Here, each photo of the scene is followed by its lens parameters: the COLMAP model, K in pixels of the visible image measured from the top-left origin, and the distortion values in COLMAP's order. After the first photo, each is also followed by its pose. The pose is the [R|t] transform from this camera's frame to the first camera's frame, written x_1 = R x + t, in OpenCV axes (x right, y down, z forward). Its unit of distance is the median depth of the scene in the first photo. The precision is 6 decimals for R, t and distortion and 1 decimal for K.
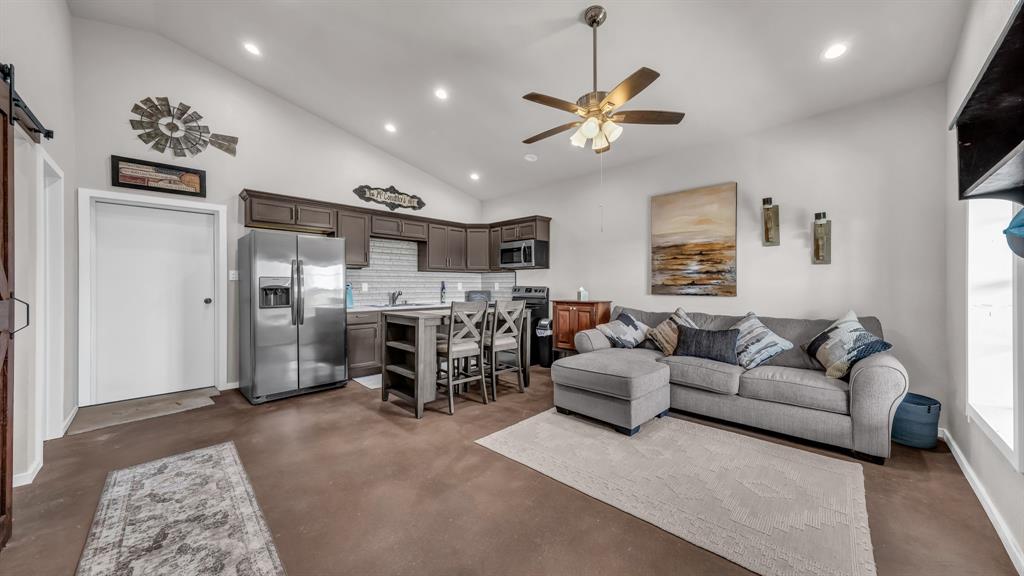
lens RADIAL K [[351.7, 0, 511.8], [0, 351.7, 285.0], [0, 0, 1]] dist [0.002116, 0.000149]
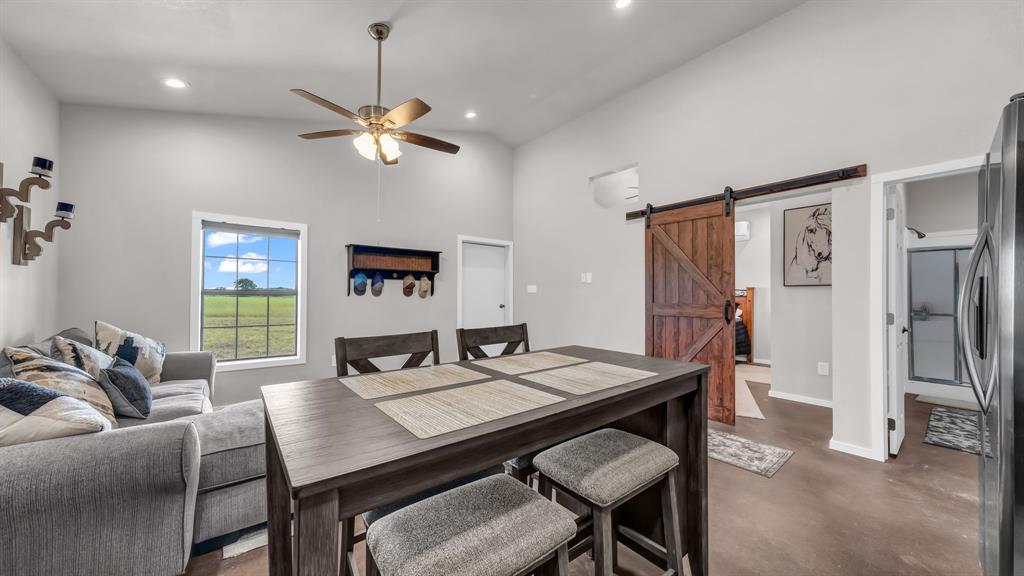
lens RADIAL K [[351.7, 0, 507.0], [0, 351.7, 290.0], [0, 0, 1]] dist [0.002116, 0.000149]
pose [[-0.992946, -0.001090, 0.118559, -0.291518], [-0.002014, 0.999969, -0.007677, -0.021958], [-0.118547, -0.007862, -0.992917, 2.311288]]
